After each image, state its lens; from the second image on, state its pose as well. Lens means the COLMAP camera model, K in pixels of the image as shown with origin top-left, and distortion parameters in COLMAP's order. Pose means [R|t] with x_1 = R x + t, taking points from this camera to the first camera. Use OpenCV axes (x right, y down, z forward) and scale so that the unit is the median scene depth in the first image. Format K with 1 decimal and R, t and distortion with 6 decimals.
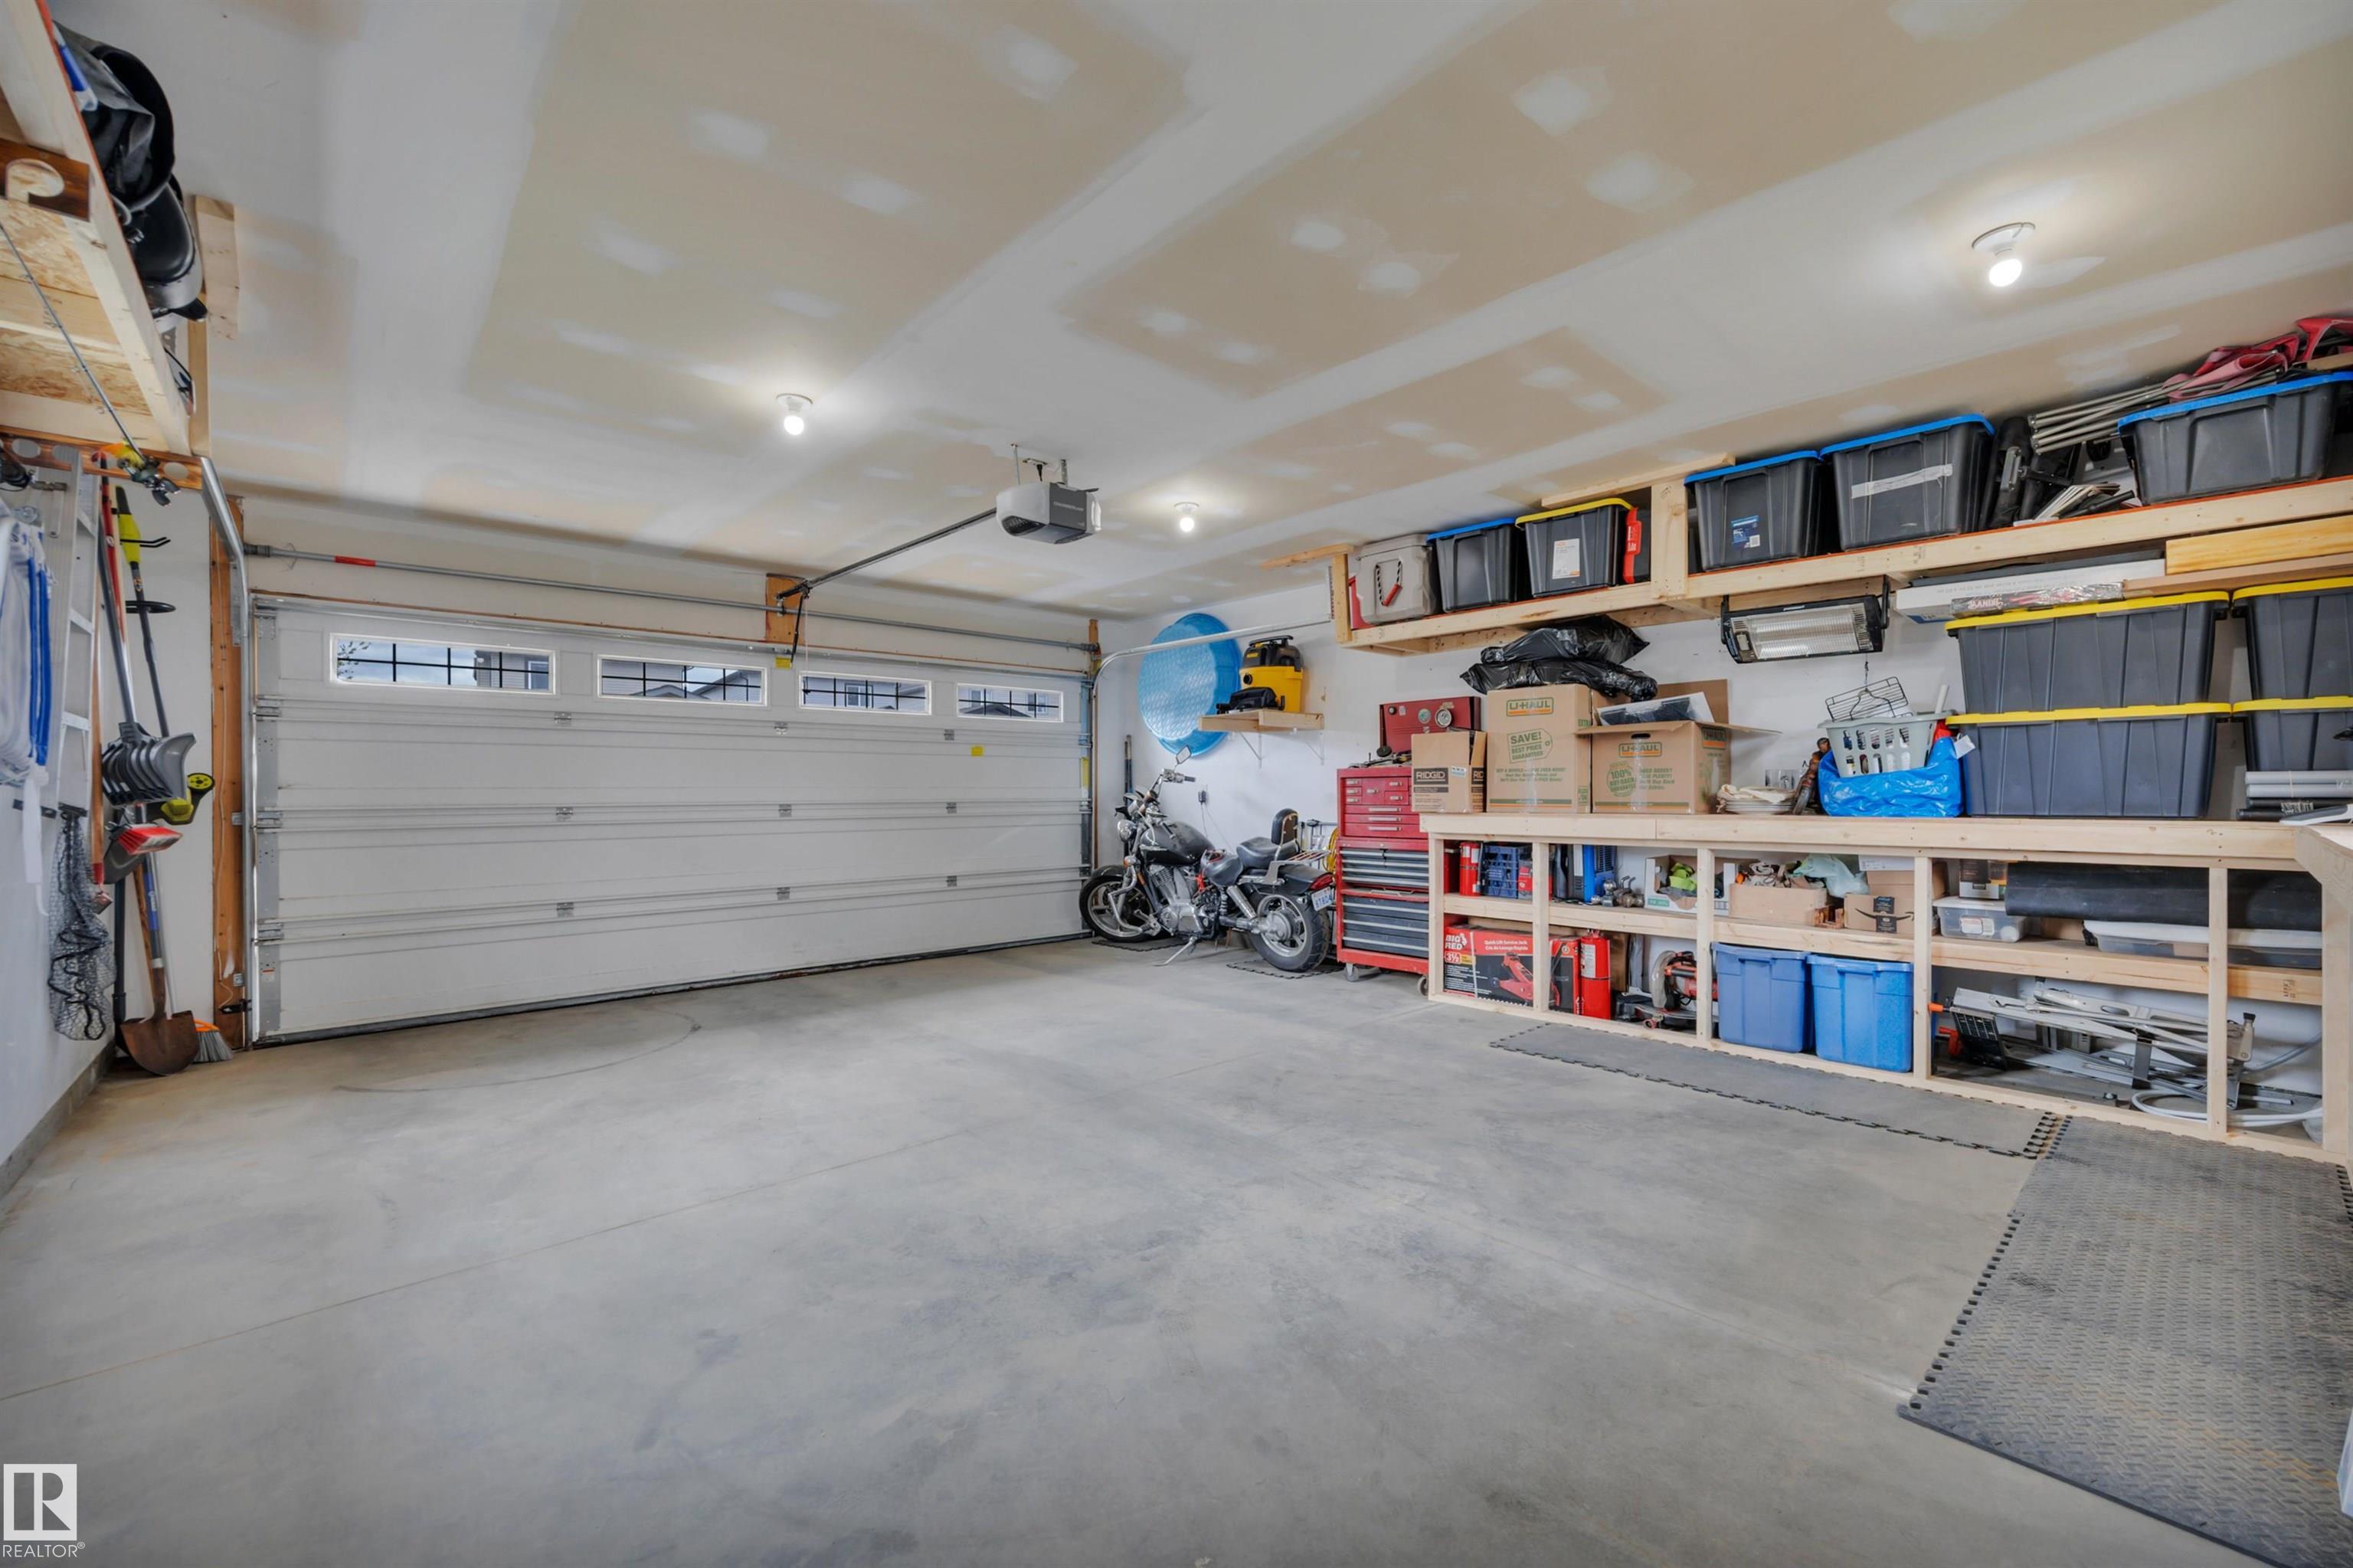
lens RADIAL K [[988.3, 0, 1171.3], [0, 988.3, 789.0], [0, 0, 1]] dist [-0.001423, 0.000098]
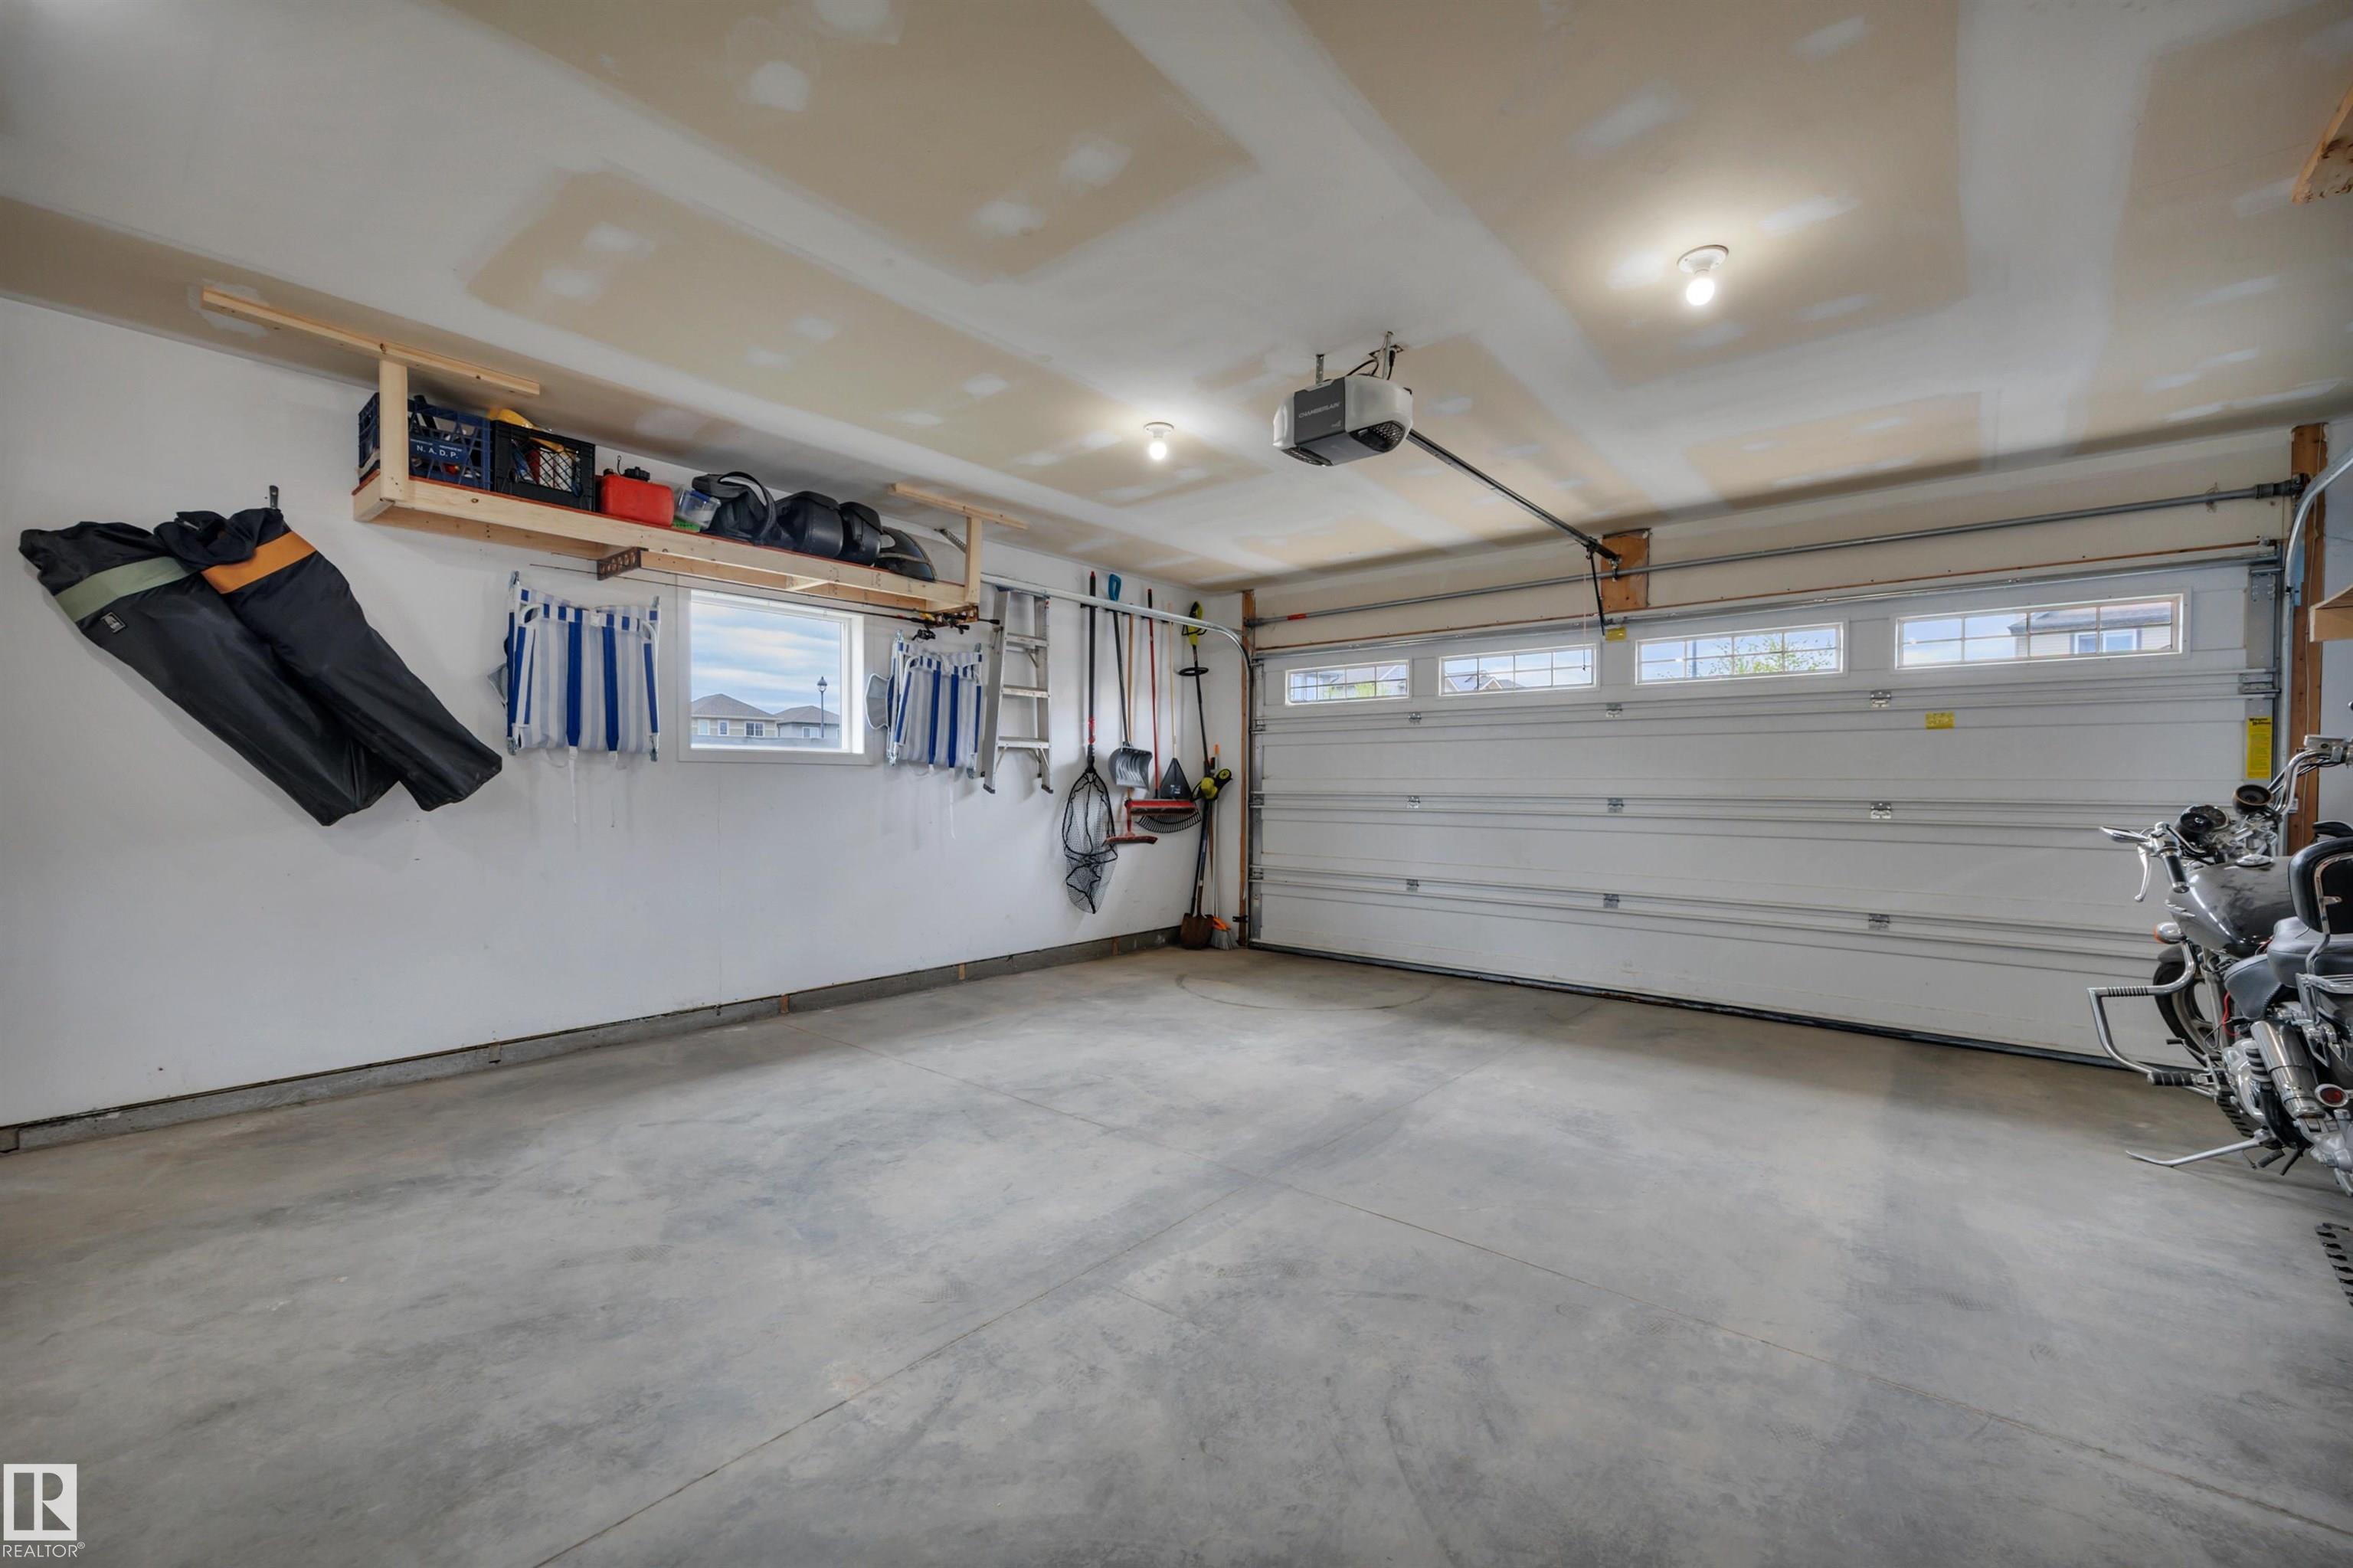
lens RADIAL K [[978.3, 0, 1176.5], [0, 978.3, 784.0], [0, 0, 1]] dist [0.000730, 0.000205]
pose [[0.117166, 0.005237, -0.993099, 0.695100], [-0.003917, 0.999981, 0.004811, 0.000734], [0.993105, 0.003326, 0.117184, 0.867822]]
